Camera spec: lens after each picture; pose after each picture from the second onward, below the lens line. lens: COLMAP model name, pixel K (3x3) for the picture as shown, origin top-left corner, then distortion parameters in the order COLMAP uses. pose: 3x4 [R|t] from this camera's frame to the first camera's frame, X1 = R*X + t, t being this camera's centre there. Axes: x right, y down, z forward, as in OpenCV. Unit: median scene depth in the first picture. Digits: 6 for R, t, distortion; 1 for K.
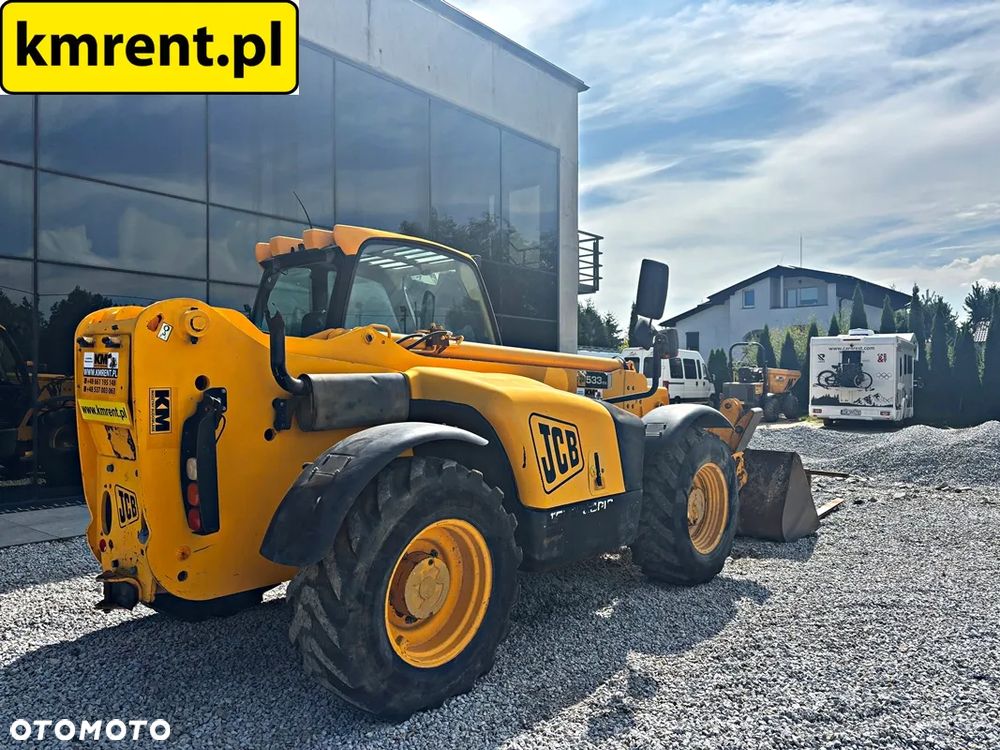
lens RADIAL K [[757.3, 0, 500.7], [0, 757.3, 370.5], [0, 0, 1]] dist [0.050061, -0.064212]
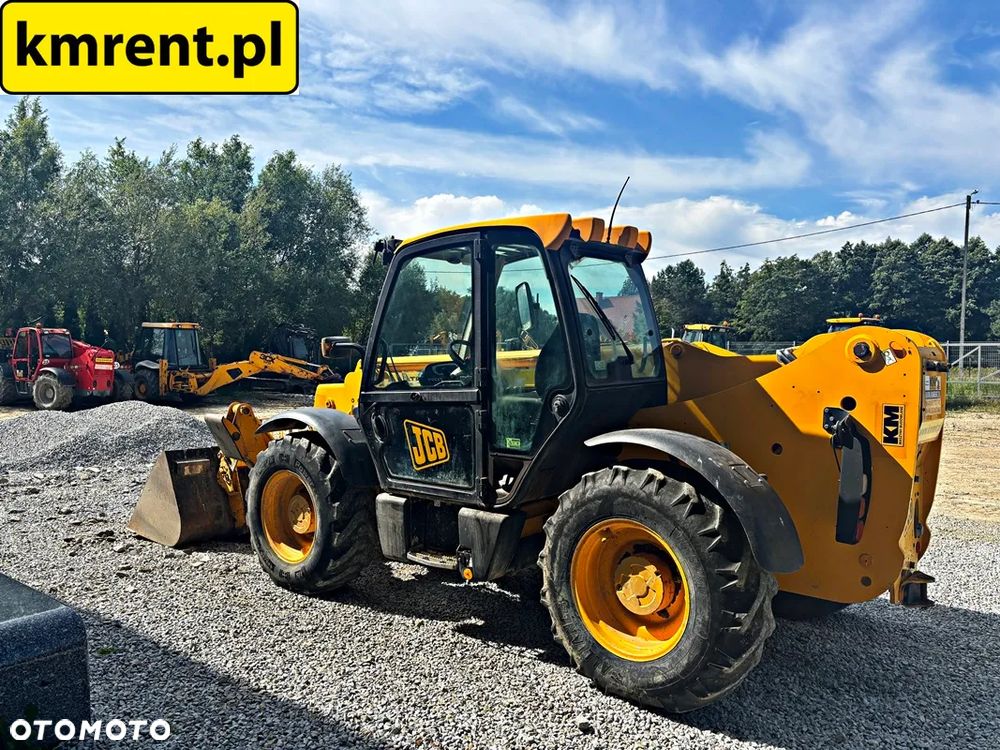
lens RADIAL K [[758.1, 0, 495.2], [0, 758.1, 376.7], [0, 0, 1]] dist [0.046381, -0.051294]
pose [[-0.002613, -0.030804, 0.999522, -1.251210], [-0.017472, 0.999374, 0.030754, -0.035027], [-0.999844, -0.017383, -0.003150, 1.263563]]
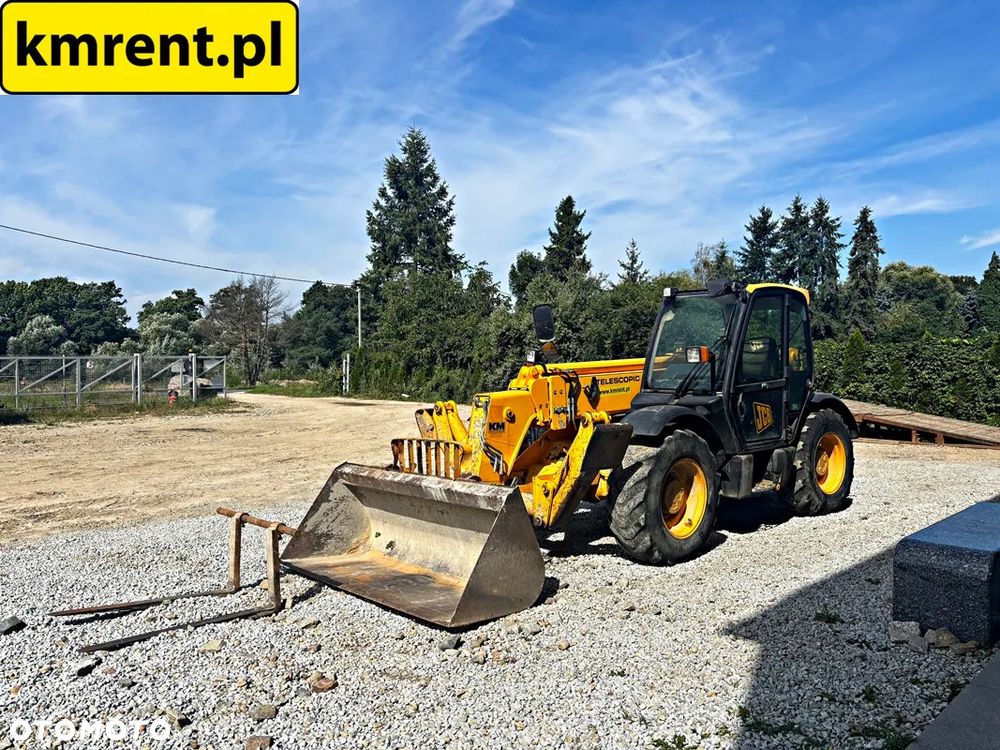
lens RADIAL K [[757.3, 0, 500.7], [0, 757.3, 370.5], [0, 0, 1]] dist [0.050061, -0.064212]
pose [[-0.991677, 0.008131, 0.128493, 0.110185], [0.007490, 0.999957, -0.005475, -0.003943], [-0.128532, -0.004467, -0.991695, 3.042904]]
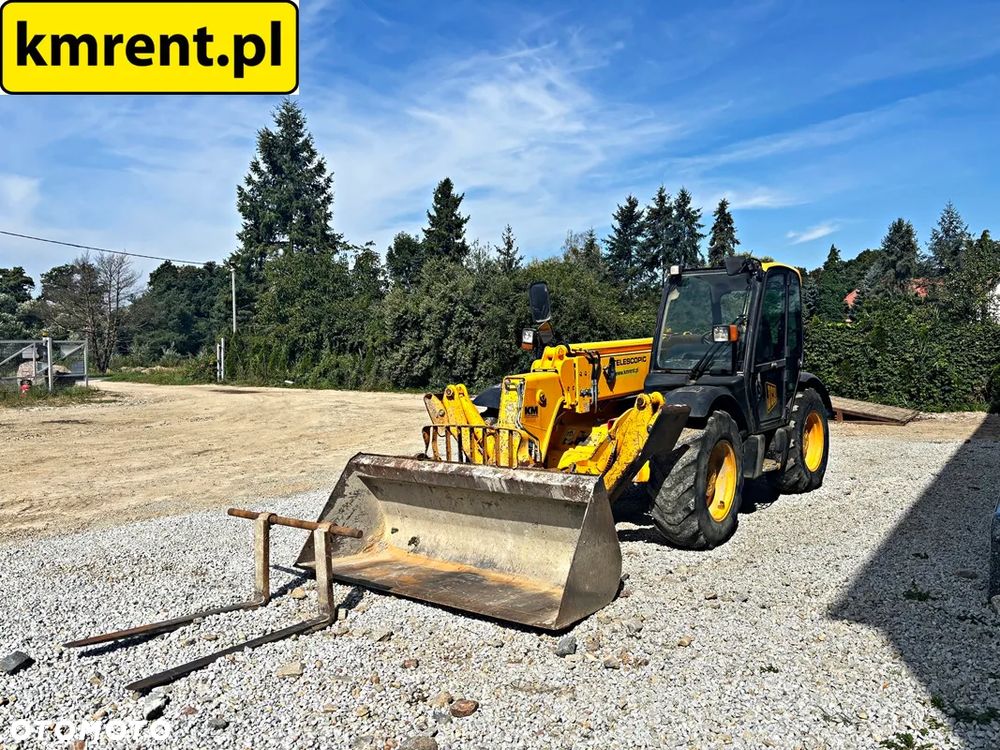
lens RADIAL K [[760.0, 0, 493.7], [0, 760.0, 372.8], [0, 0, 1]] dist [0.038584, -0.043556]
pose [[-0.998870, 0.013456, -0.045574, 0.430516], [0.012629, 0.999751, 0.018384, 0.002469], [0.045810, 0.017787, -0.998792, 2.957990]]
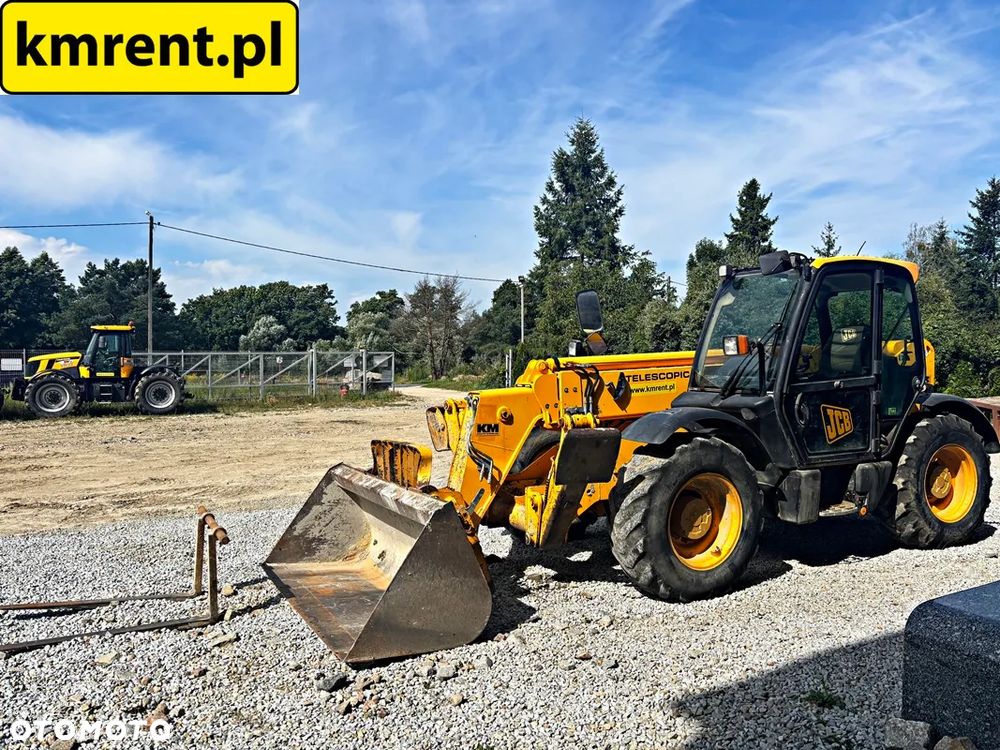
lens RADIAL K [[758.6, 0, 503.1], [0, 758.6, 373.5], [0, 0, 1]] dist [0.026285, -0.004086]
pose [[-0.928583, 0.002383, 0.371116, -0.189122], [0.003705, 0.999989, 0.002849, -0.000410], [-0.371105, 0.004021, -0.928582, 2.780403]]
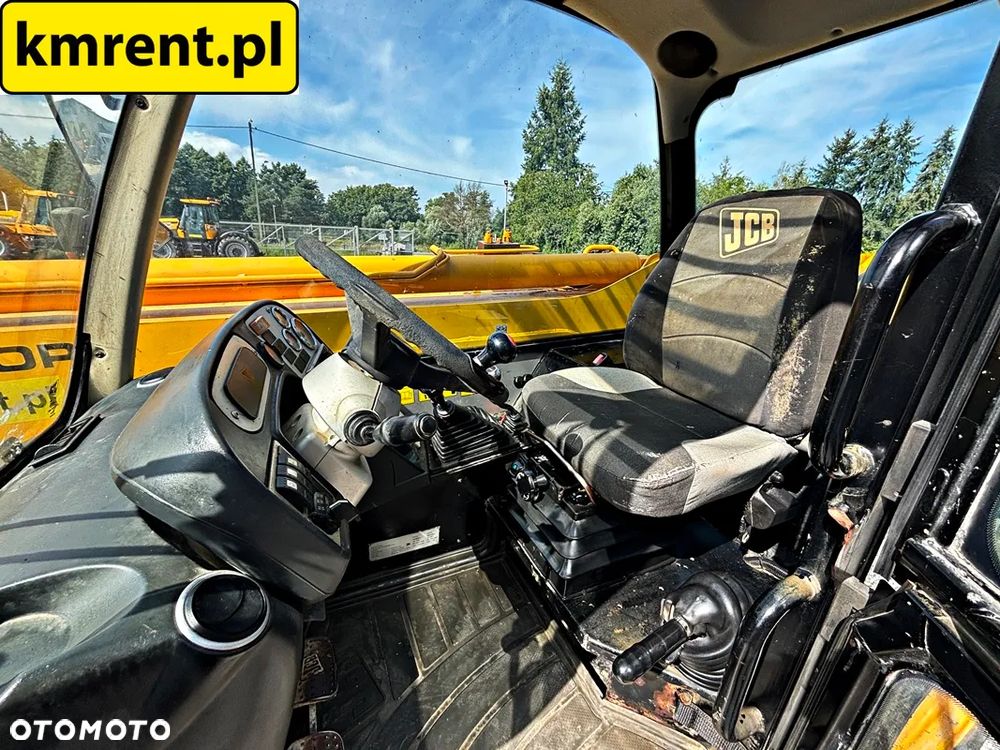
lens RADIAL K [[410.1, 0, 497.6], [0, 410.1, 371.9], [0, 0, 1]] dist [-0.009165, 0.004683]
pose [[-0.904357, -0.170195, 0.391373, -0.242136], [-0.052269, 0.954308, 0.294218, -0.055561], [-0.423565, 0.245621, -0.871931, 1.411808]]
